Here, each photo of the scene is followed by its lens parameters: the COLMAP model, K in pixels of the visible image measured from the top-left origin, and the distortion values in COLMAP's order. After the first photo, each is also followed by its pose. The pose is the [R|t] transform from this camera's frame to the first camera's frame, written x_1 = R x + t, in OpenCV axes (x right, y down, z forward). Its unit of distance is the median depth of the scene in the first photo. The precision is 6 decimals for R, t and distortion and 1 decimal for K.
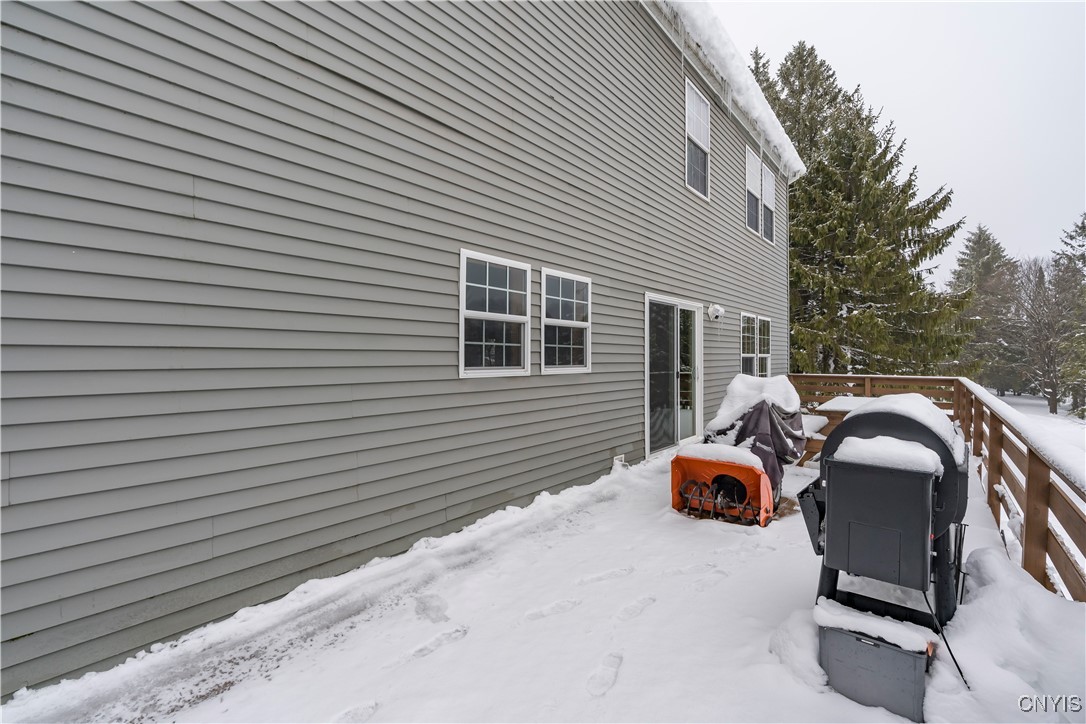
lens RADIAL K [[501.3, 0, 546.8], [0, 501.3, 351.1], [0, 0, 1]] dist [-0.003946, 0.000109]
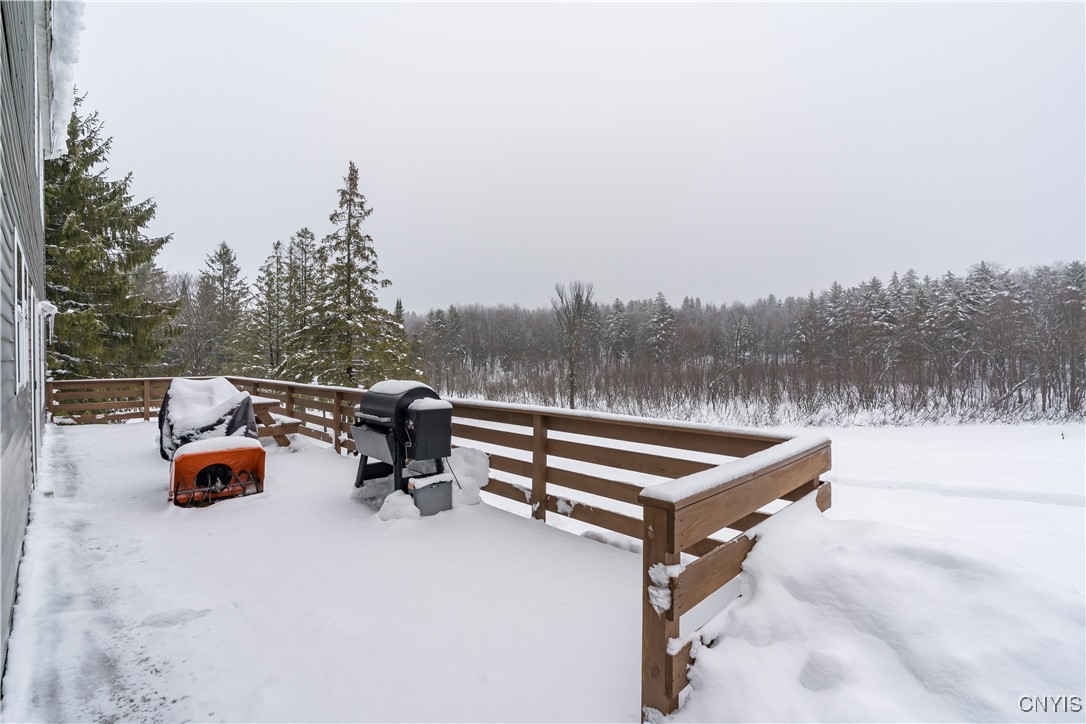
lens RADIAL K [[501.3, 0, 545.7], [0, 501.3, 363.1], [0, 0, 1]] dist [-0.003946, 0.000109]
pose [[0.144111, -0.015538, 0.989440, -0.662768], [-0.004546, 0.999856, 0.016364, -0.008796], [-0.989551, -0.006857, 0.144019, 0.076263]]
